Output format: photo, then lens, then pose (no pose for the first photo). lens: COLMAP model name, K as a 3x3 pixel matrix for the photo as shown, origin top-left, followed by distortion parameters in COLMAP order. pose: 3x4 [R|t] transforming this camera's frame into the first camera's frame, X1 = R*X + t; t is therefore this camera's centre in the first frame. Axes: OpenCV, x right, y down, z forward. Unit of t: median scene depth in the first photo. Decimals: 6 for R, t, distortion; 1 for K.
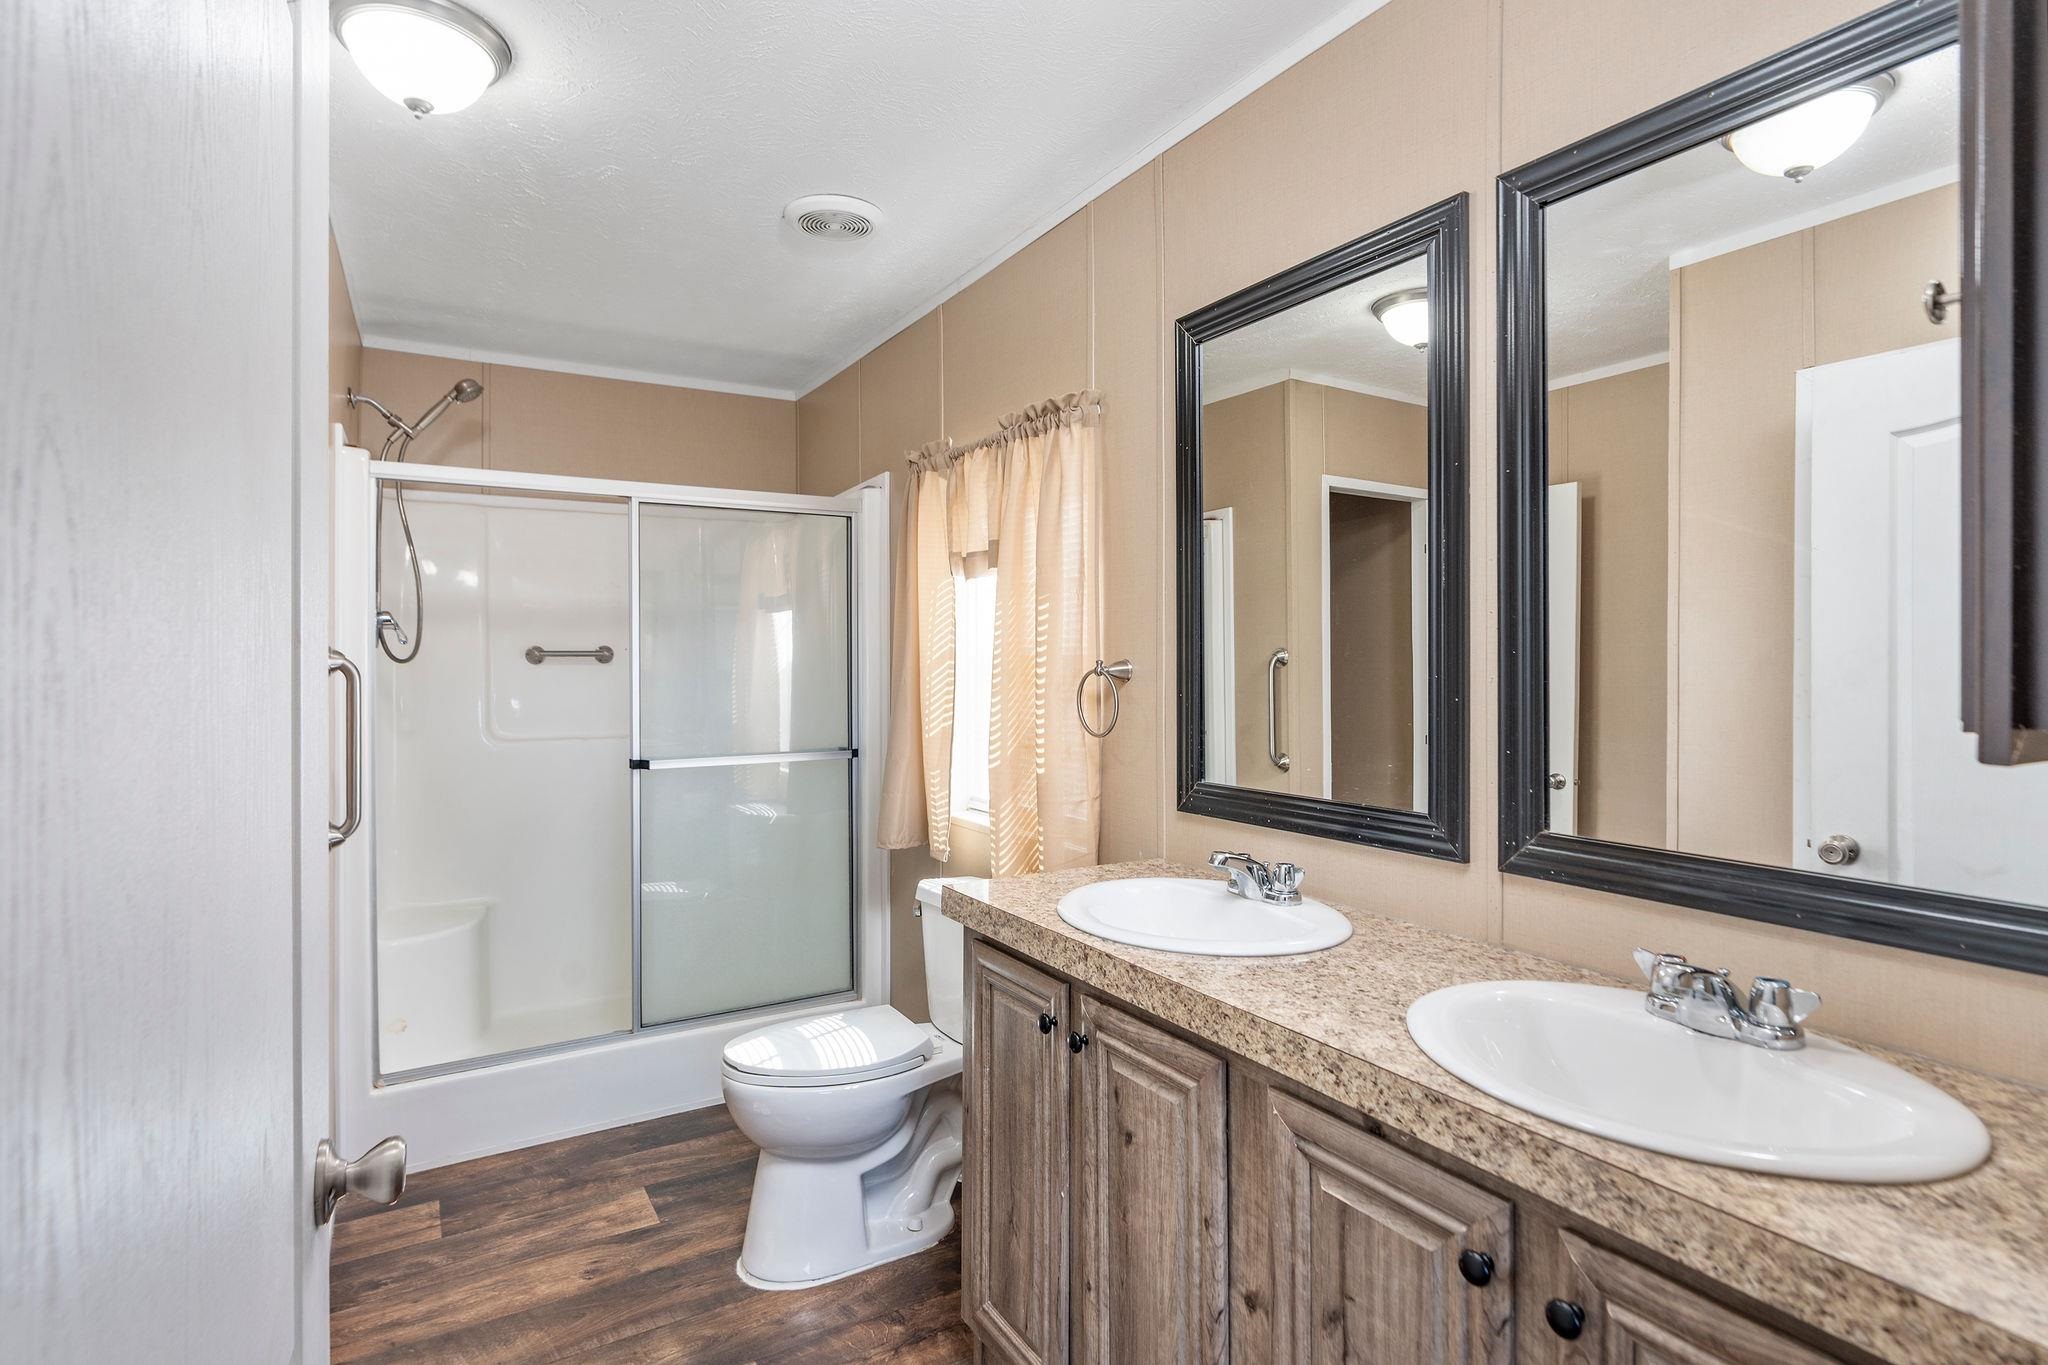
lens RADIAL K [[1033.3, 0, 1002.9], [0, 1033.3, 641.3], [0, 0, 1]] dist [-0.000184, 0.000312]
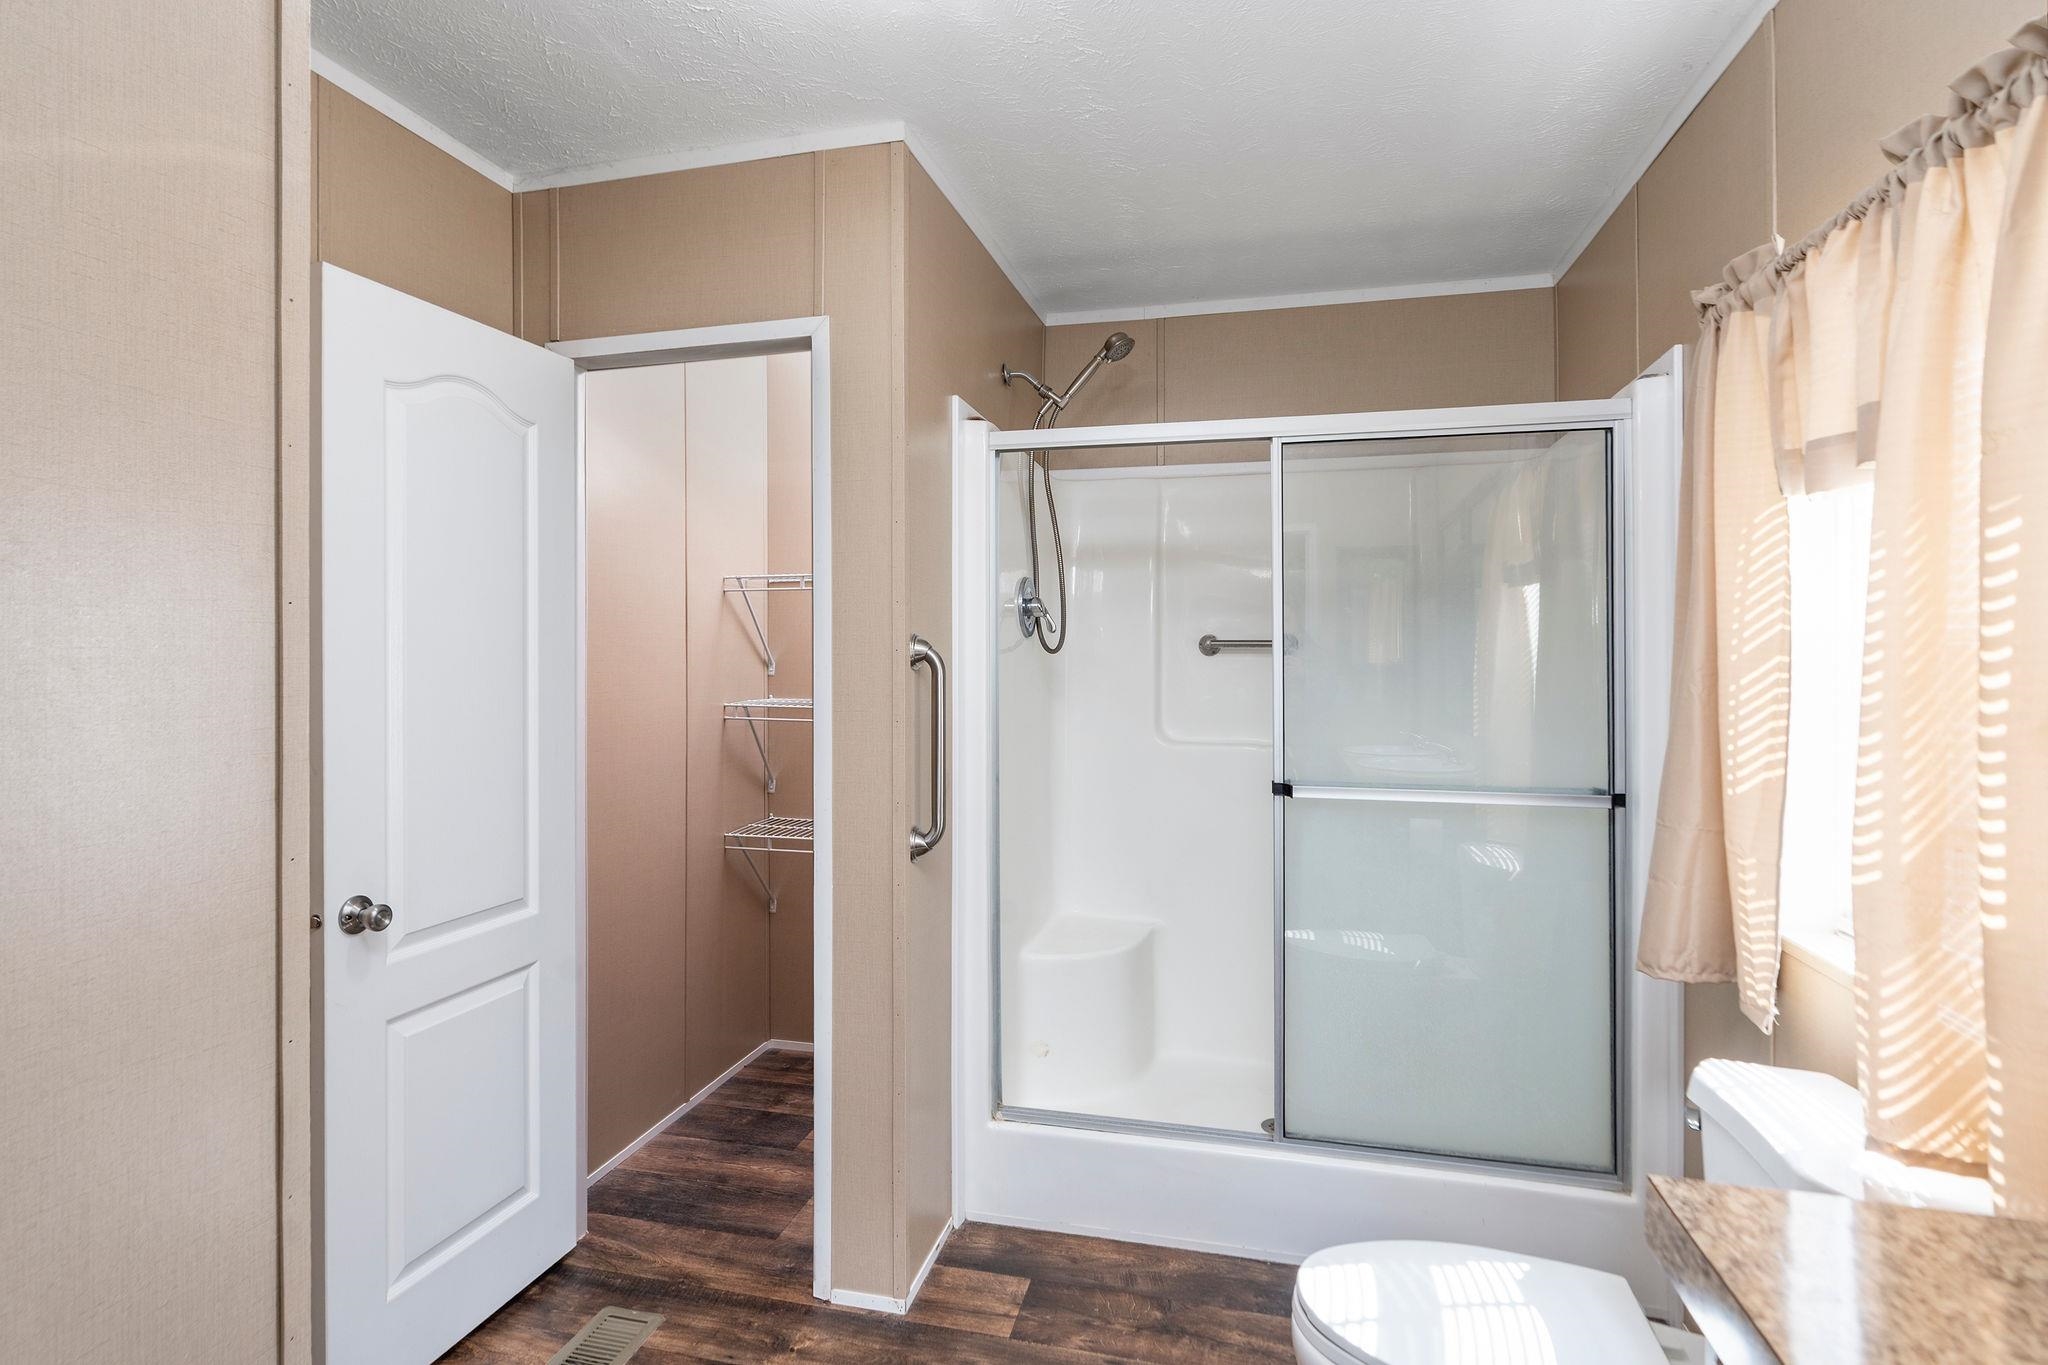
lens RADIAL K [[1033.3, 0, 1002.9], [0, 1033.3, 641.3], [0, 0, 1]] dist [-0.000184, 0.000312]
pose [[0.717302, -0.000804, -0.696762, 0.032233], [0.006179, 0.999967, 0.005207, 0.005946], [0.696735, -0.008040, 0.717283, 0.336756]]
